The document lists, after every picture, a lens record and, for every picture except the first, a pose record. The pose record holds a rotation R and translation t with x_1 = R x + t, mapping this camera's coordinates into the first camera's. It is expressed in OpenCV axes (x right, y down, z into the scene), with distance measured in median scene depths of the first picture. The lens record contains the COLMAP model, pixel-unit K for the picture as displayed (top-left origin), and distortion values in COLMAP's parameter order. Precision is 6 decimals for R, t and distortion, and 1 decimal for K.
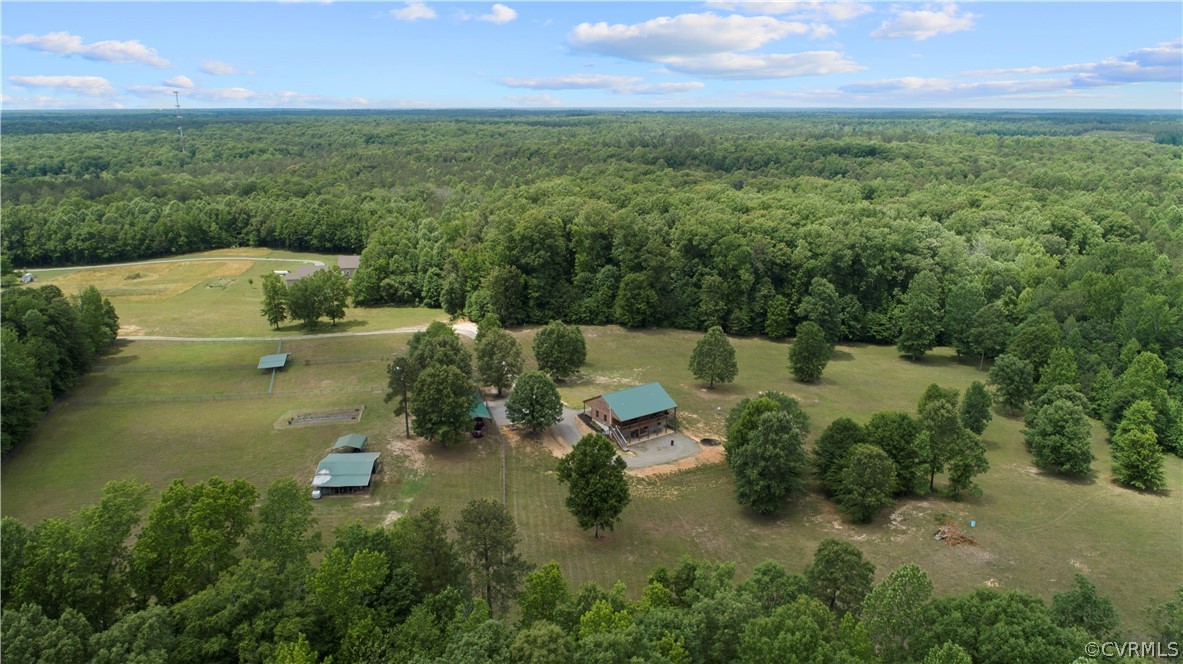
lens RADIAL K [[841.4, 0, 591.1], [0, 841.4, 329.2], [0, 0, 1]] dist [-0.002483, -0.002193]
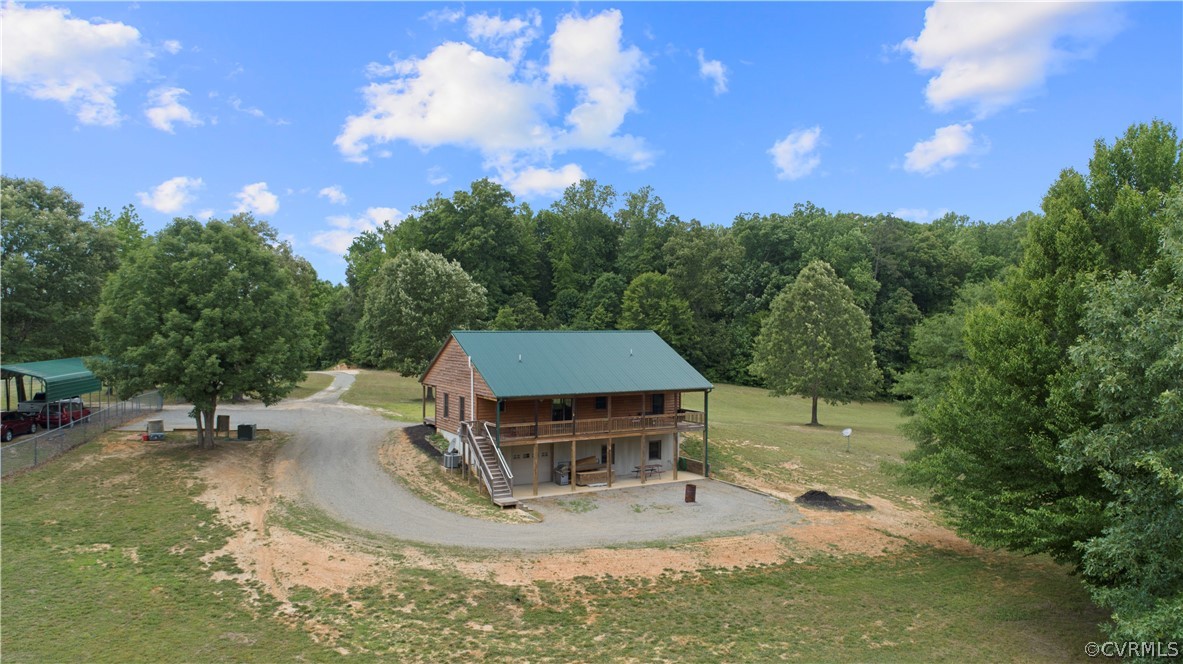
lens RADIAL K [[841.4, 0, 589.0], [0, 841.4, 330.7], [0, 0, 1]] dist [-0.002483, -0.002193]
pose [[0.996303, 0.007746, -0.085563, 0.053184], [-0.028452, 0.969476, -0.243528, 0.092560], [0.081065, 0.245062, 0.966112, 0.444164]]
